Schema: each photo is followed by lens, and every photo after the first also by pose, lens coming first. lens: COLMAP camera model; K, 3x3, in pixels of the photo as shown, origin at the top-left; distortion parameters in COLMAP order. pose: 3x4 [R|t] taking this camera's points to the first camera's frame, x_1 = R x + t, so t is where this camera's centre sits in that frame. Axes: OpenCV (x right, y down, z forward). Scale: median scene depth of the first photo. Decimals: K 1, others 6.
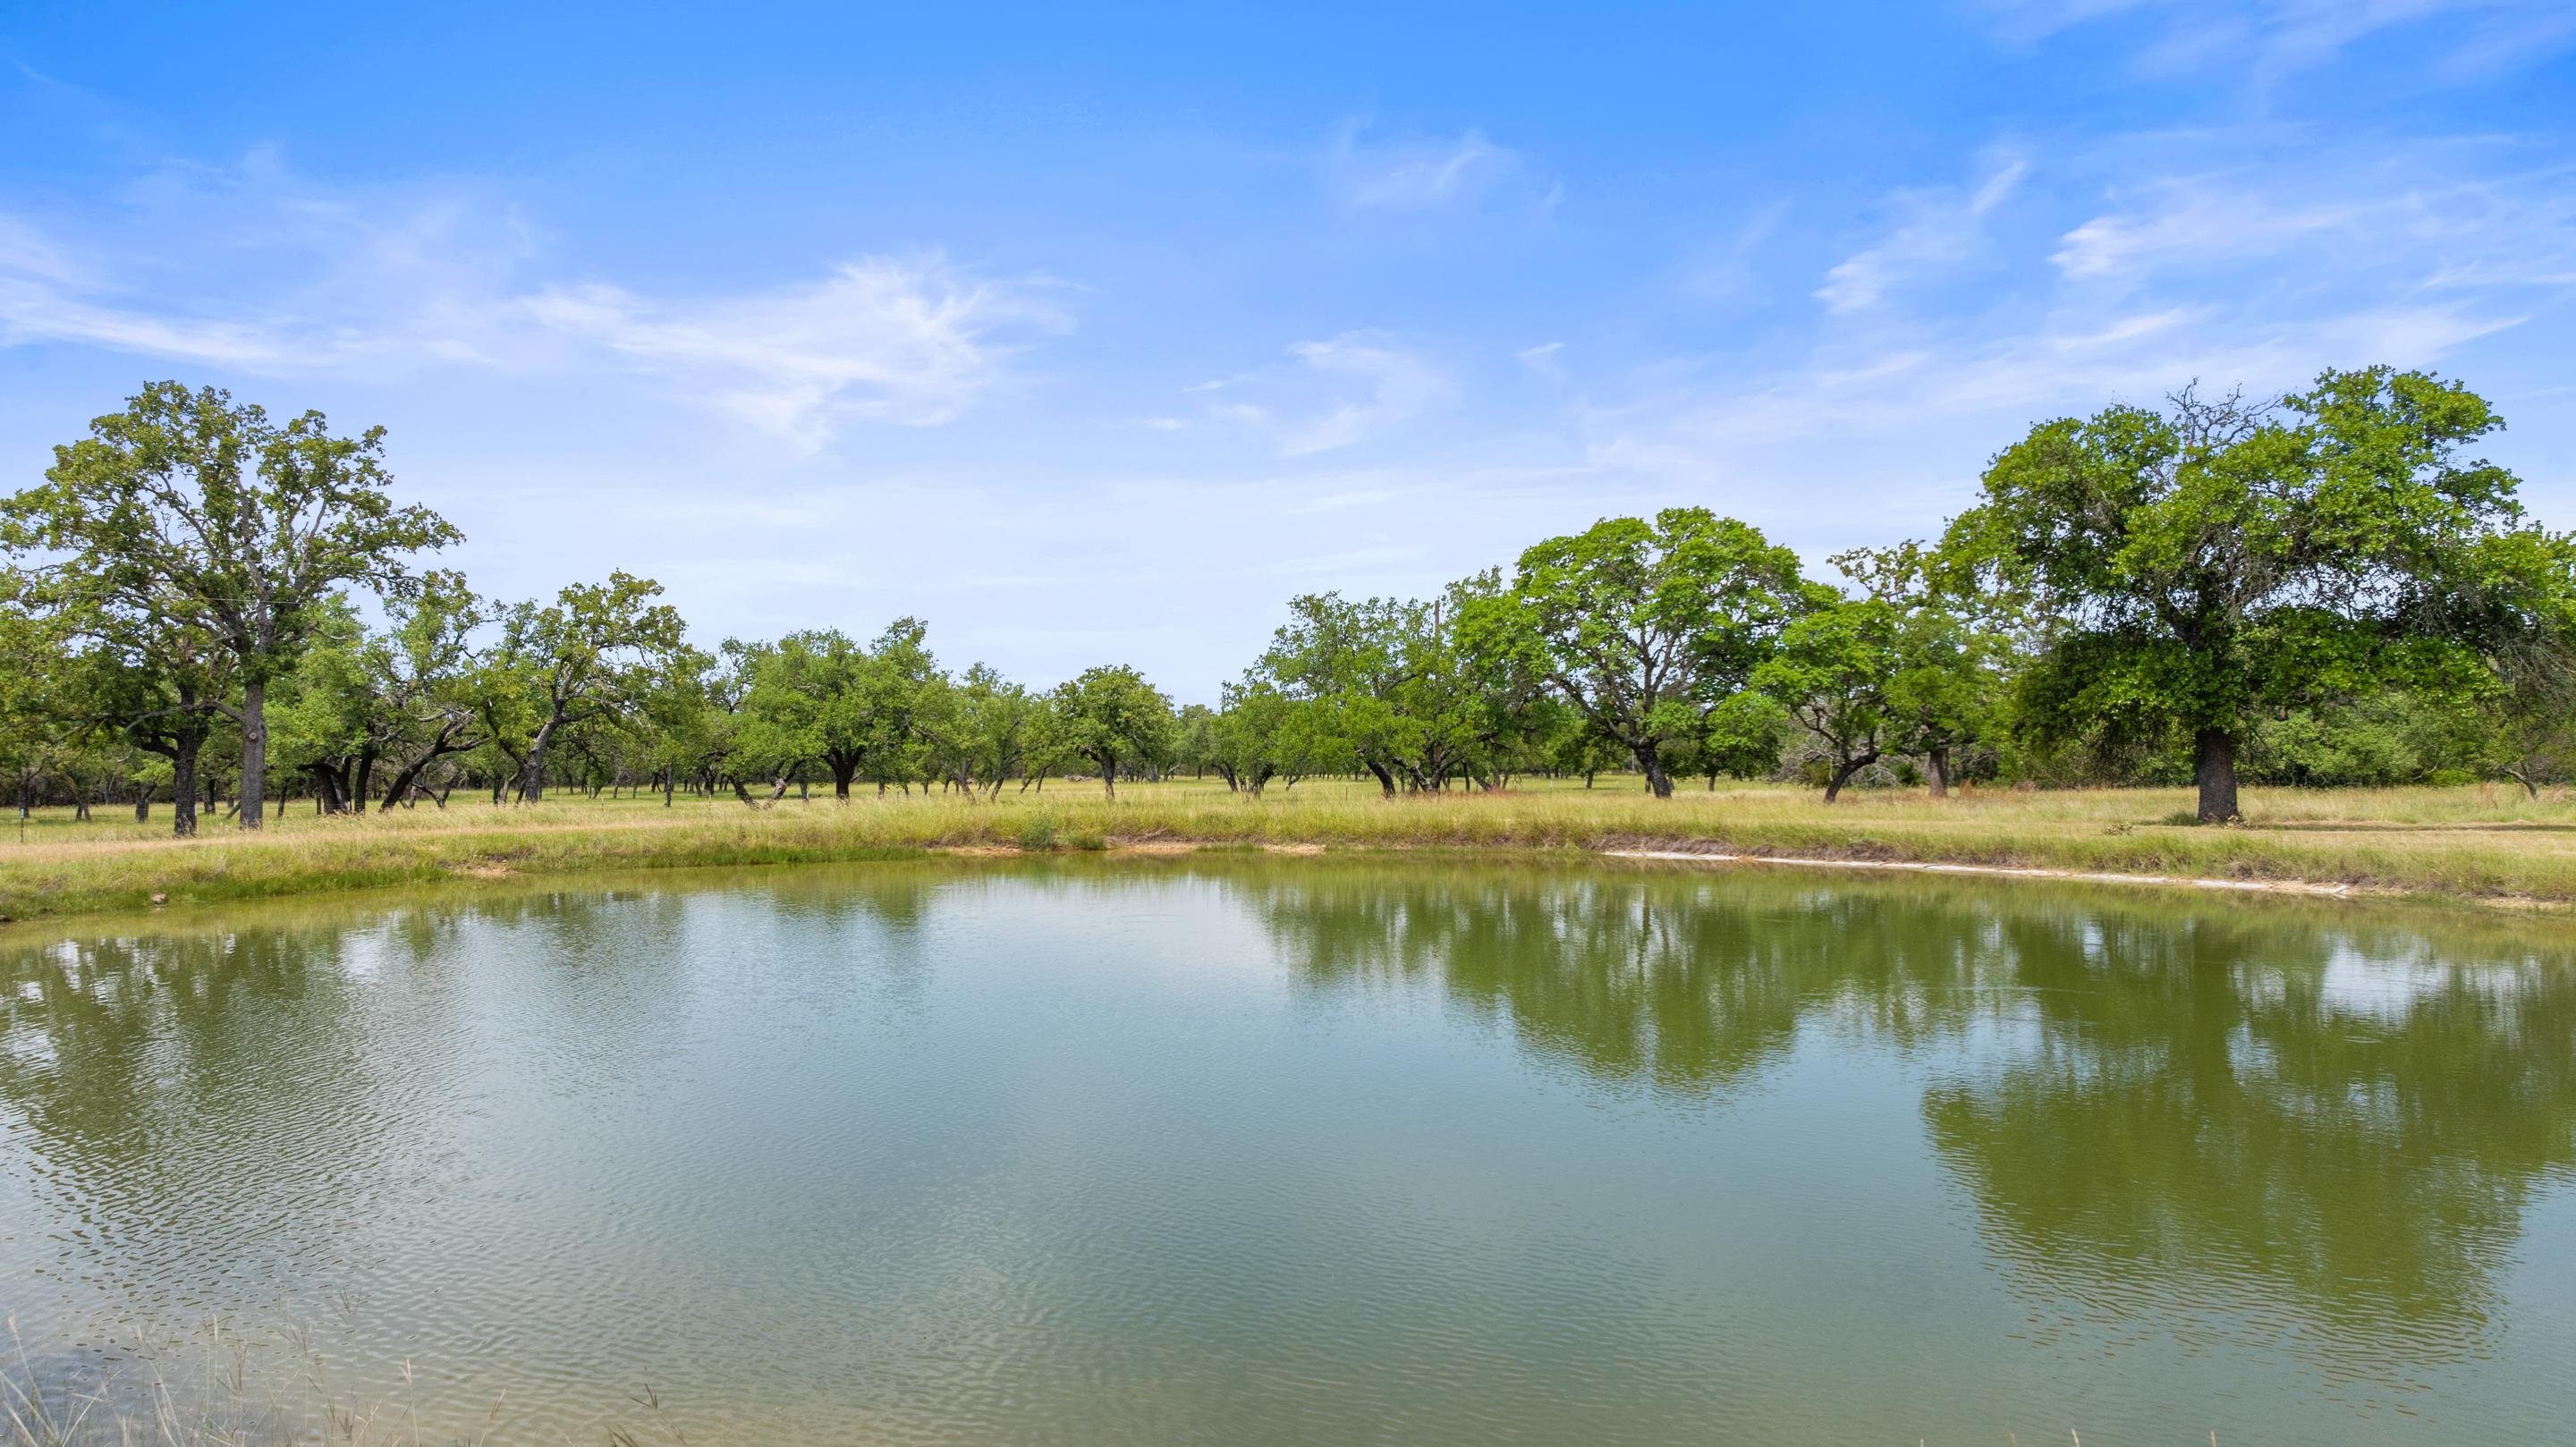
lens RADIAL K [[1812.1, 0, 1288.0], [0, 1812.1, 723.5], [0, 0, 1]] dist [-0.026892, 0.018483]
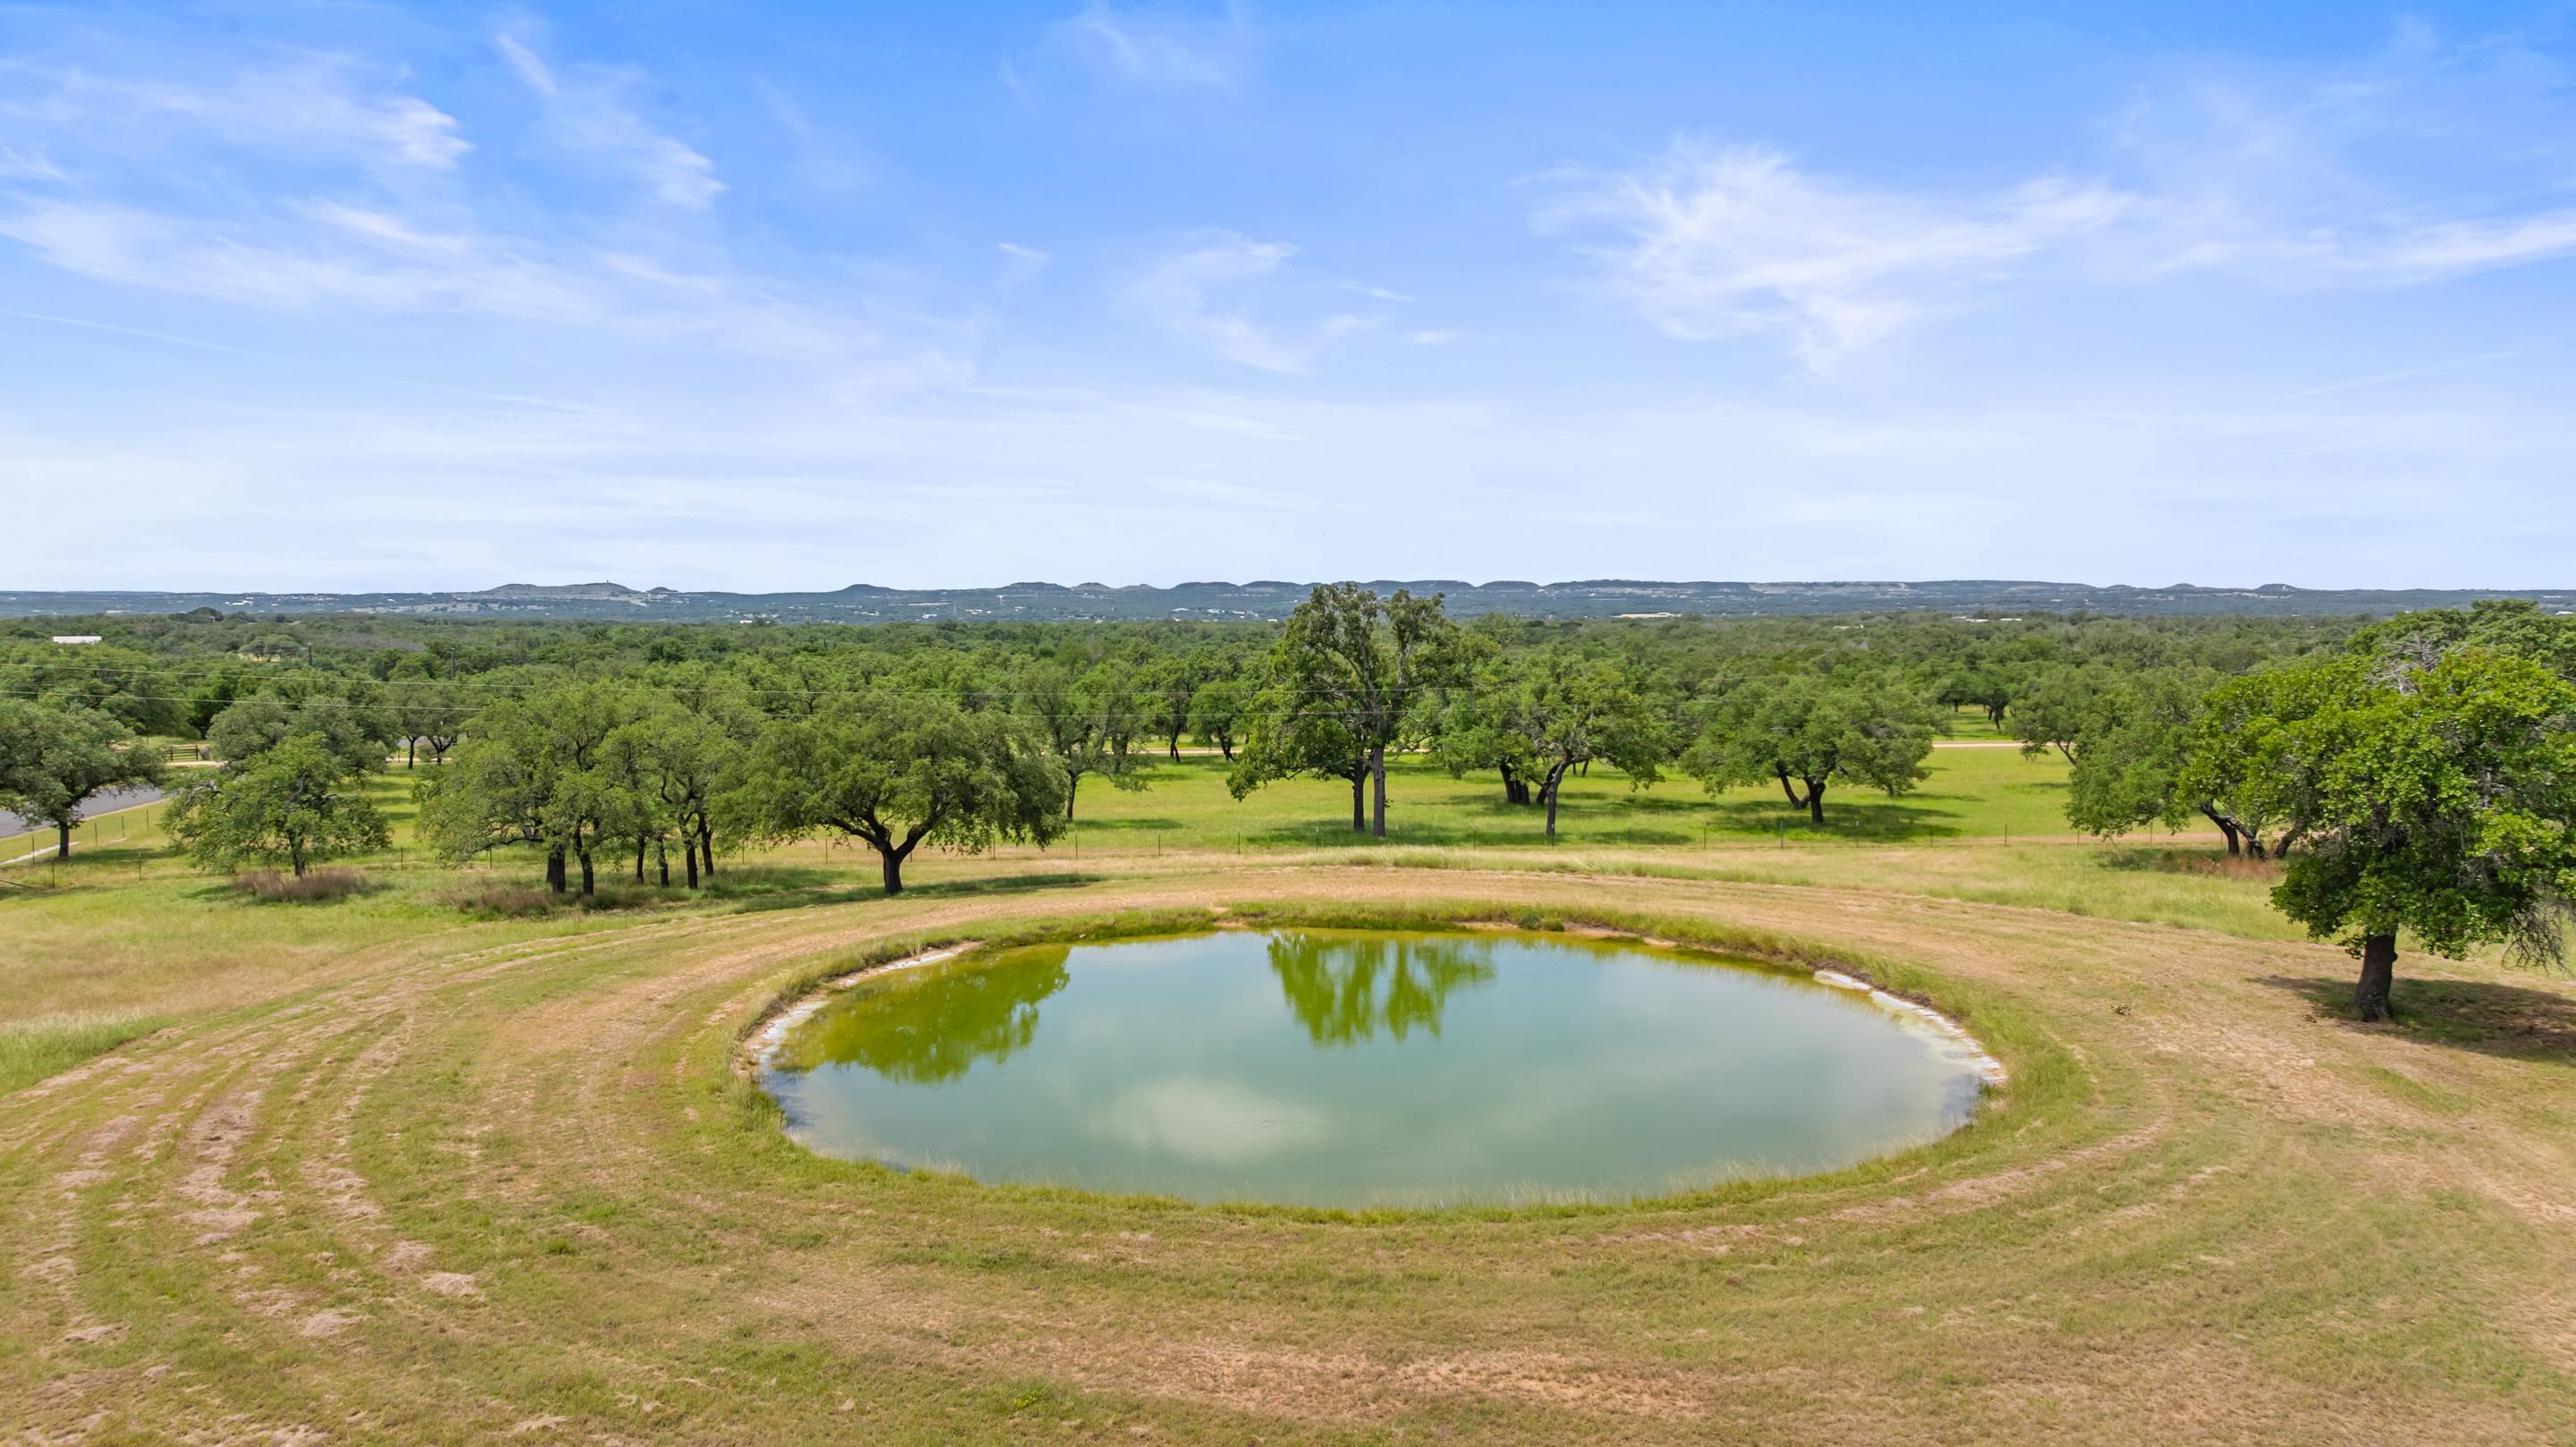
lens RADIAL K [[1812.1, 0, 1288.0], [0, 1812.1, 723.5], [0, 0, 1]] dist [-0.026892, 0.018483]
pose [[0.686935, 0.041328, -0.725543, 0.518961], [0.012238, 0.997582, 0.068410, -0.134755], [0.726616, -0.055873, 0.684769, -0.213058]]
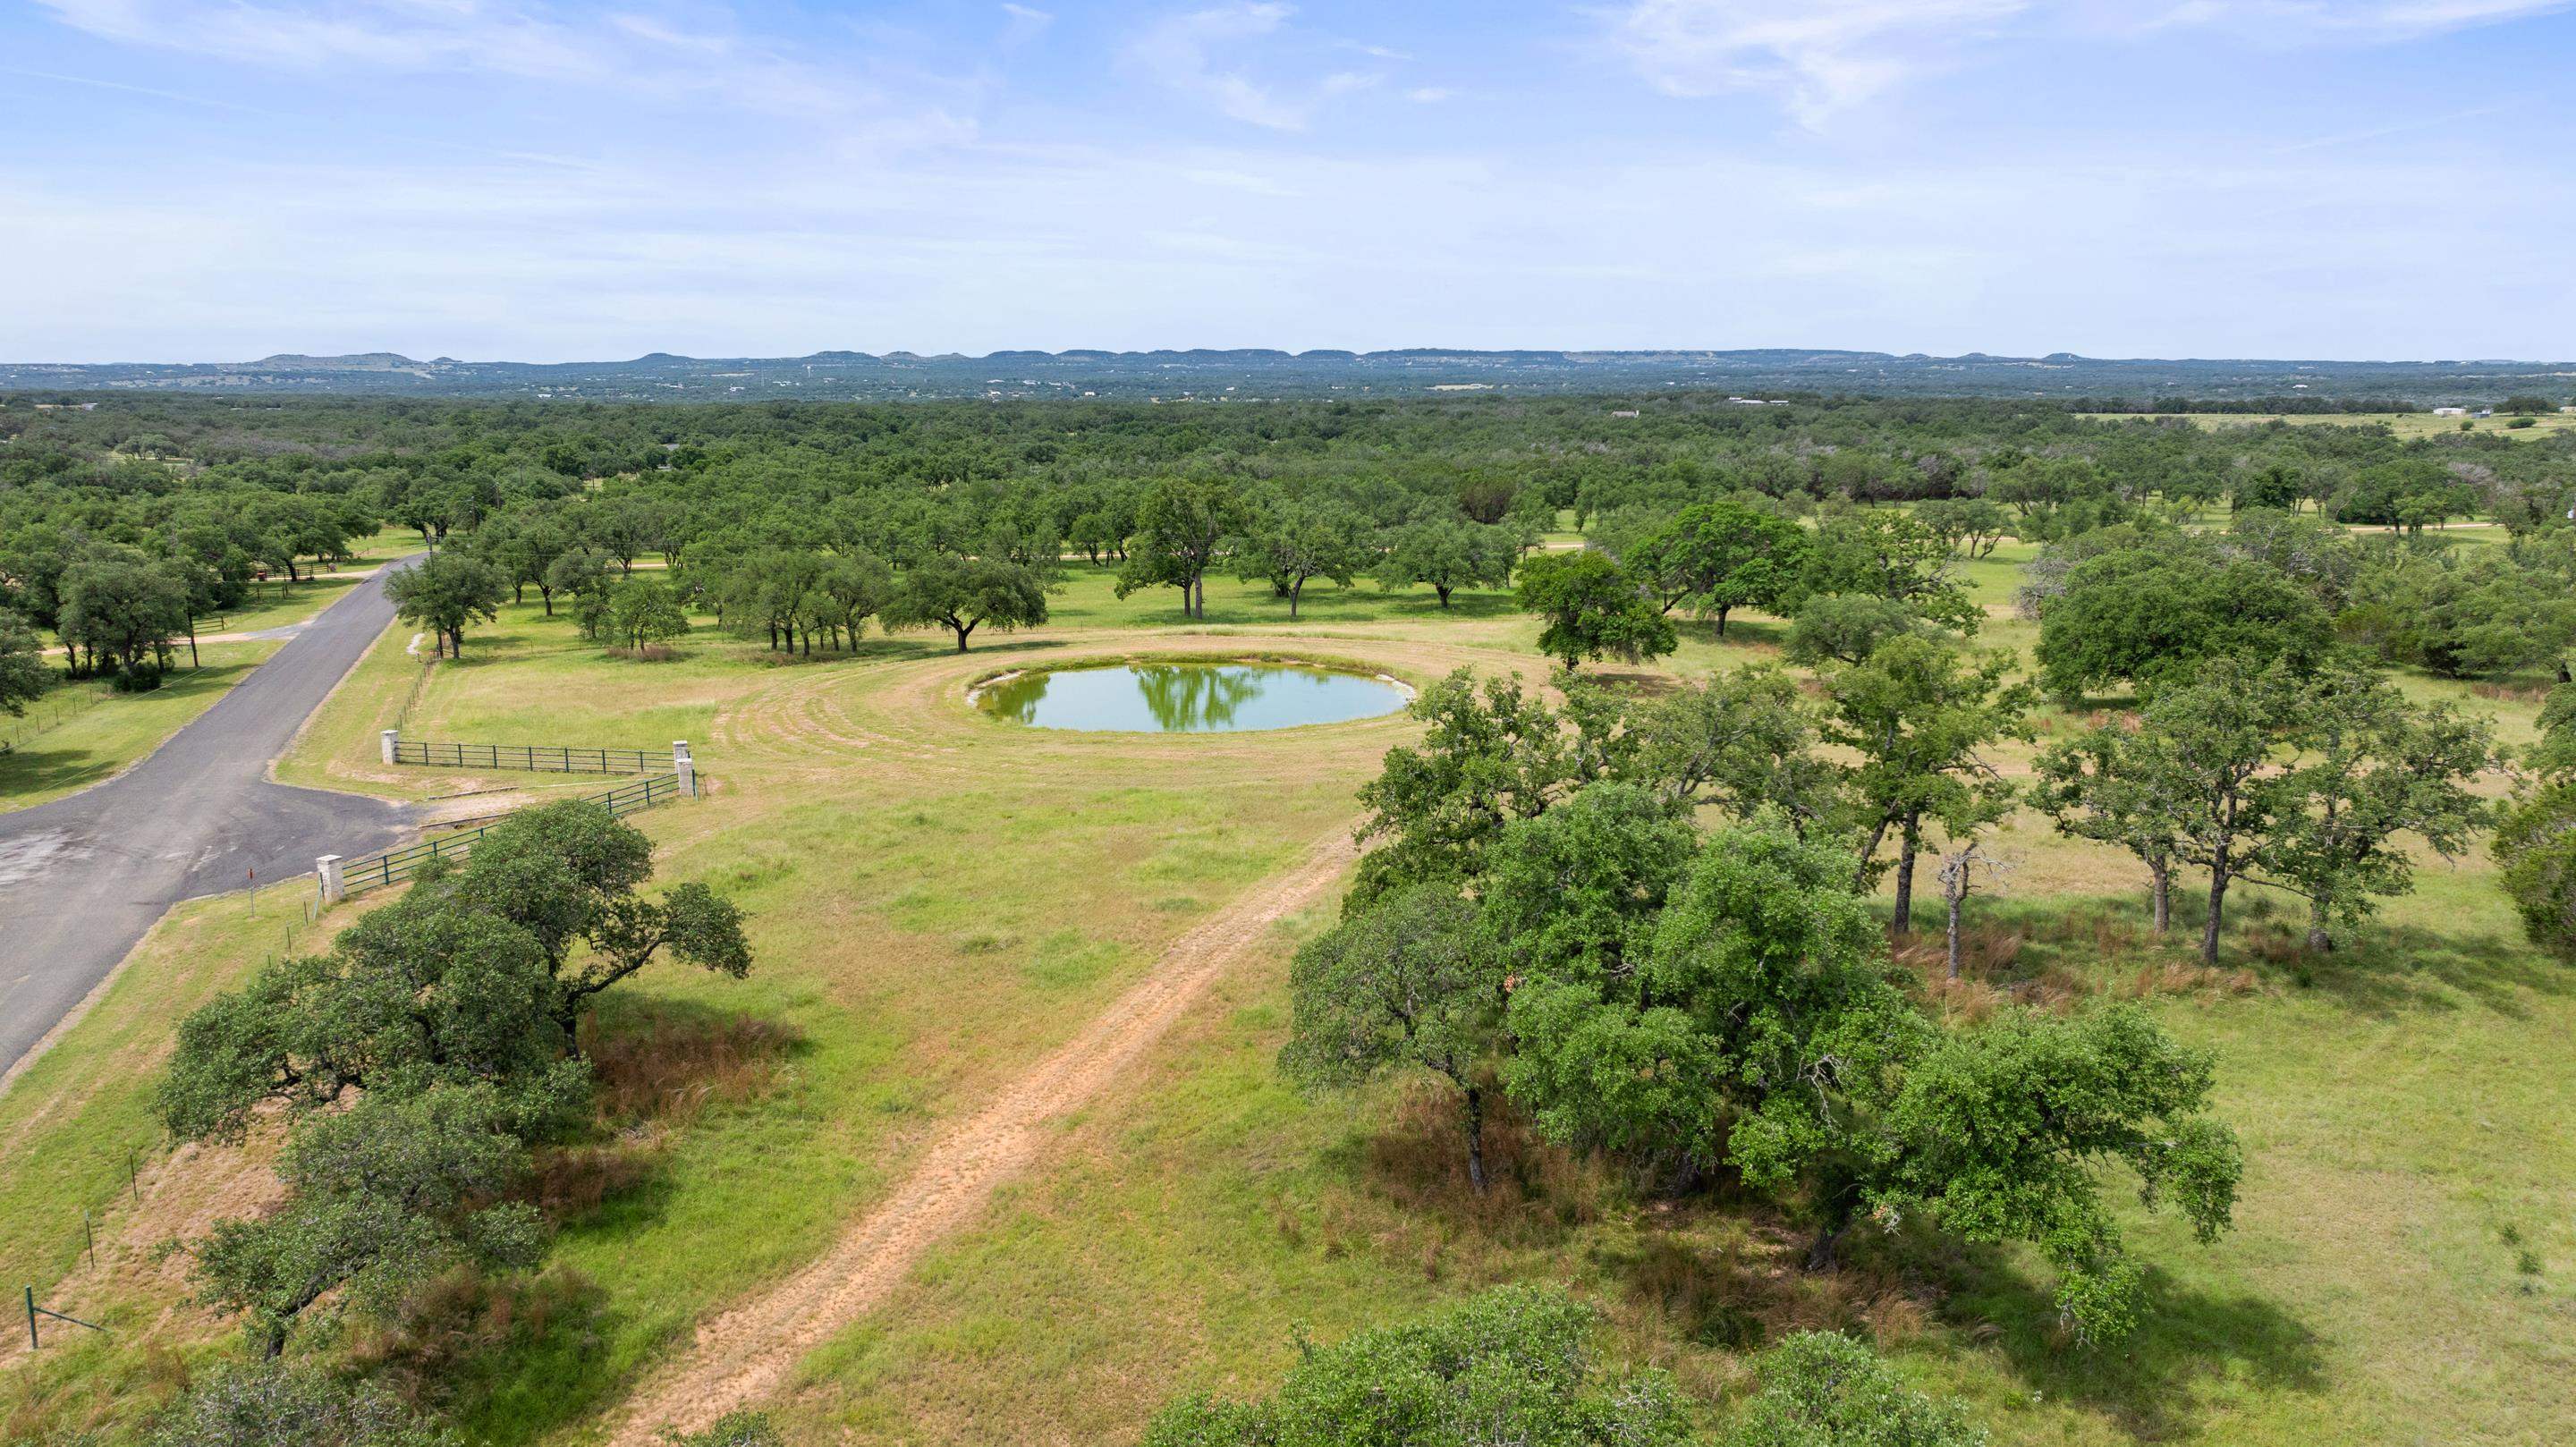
lens RADIAL K [[1812.1, 0, 1288.0], [0, 1812.1, 723.5], [0, 0, 1]] dist [-0.026892, 0.018483]
pose [[0.755960, 0.118206, -0.643857, 1.325435], [0.012572, 0.980759, 0.194819, -0.305084], [0.654497, -0.155370, 0.739928, -1.052453]]
